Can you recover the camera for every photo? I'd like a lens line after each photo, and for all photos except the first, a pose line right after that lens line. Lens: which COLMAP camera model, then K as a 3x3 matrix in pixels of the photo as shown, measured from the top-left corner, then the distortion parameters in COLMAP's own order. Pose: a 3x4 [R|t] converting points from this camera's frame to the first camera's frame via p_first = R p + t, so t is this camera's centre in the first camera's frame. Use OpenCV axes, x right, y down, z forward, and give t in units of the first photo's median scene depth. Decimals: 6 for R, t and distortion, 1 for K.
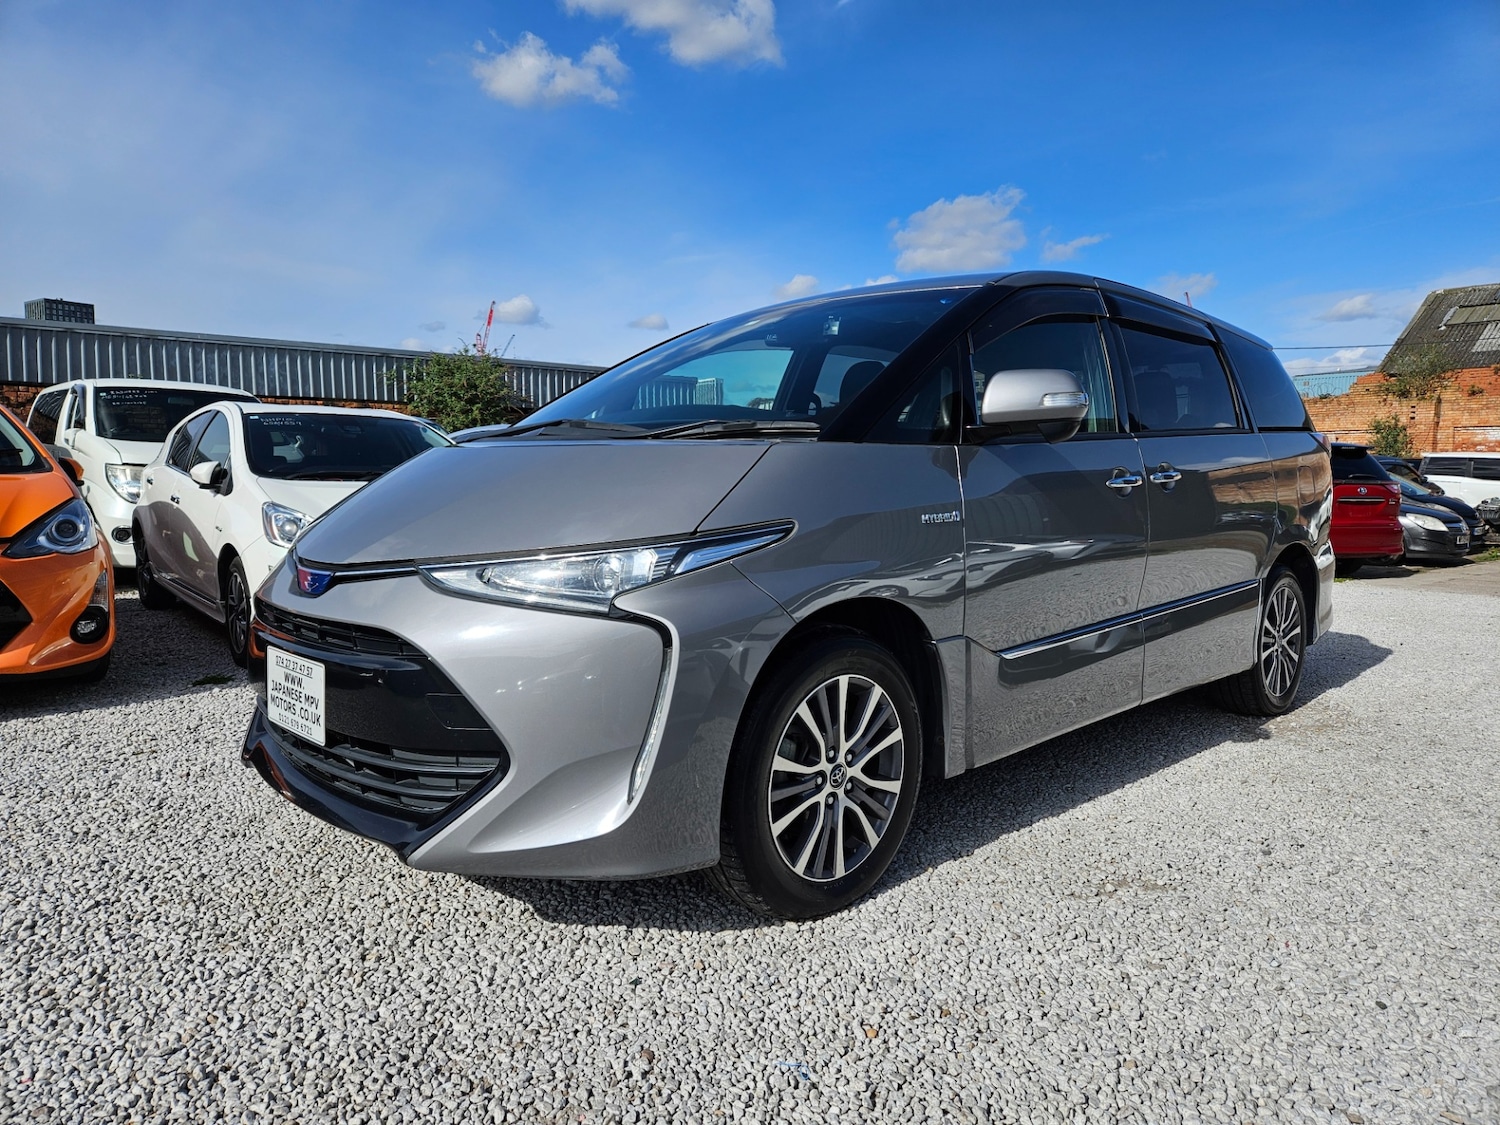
lens RADIAL K [[1021.8, 0, 812.3], [0, 1021.8, 675.2], [0, 0, 1]] dist [0.071571, -0.053846]
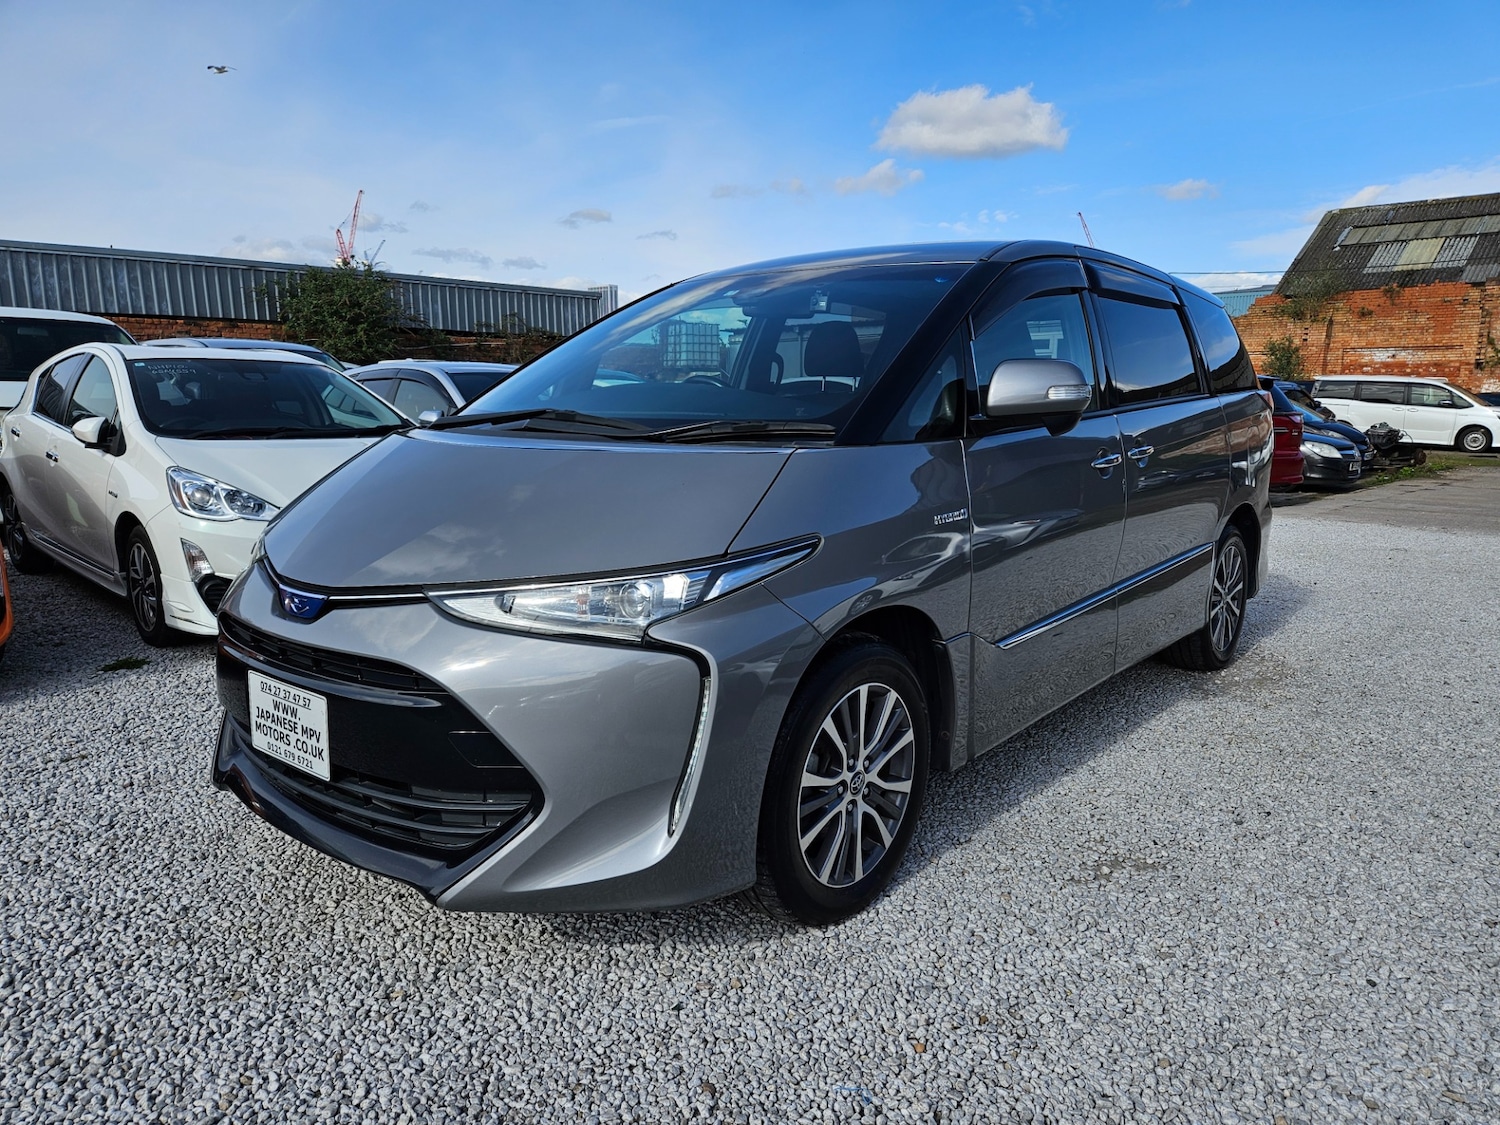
lens RADIAL K [[1029.7, 0, 828.6], [0, 1029.7, 694.8], [0, 0, 1]] dist [0.066558, -0.048662]
pose [[0.993510, -0.029521, 0.109843, -0.115895], [0.018673, 0.994961, 0.098507, -0.091569], [-0.112198, -0.095817, 0.989056, 0.014501]]
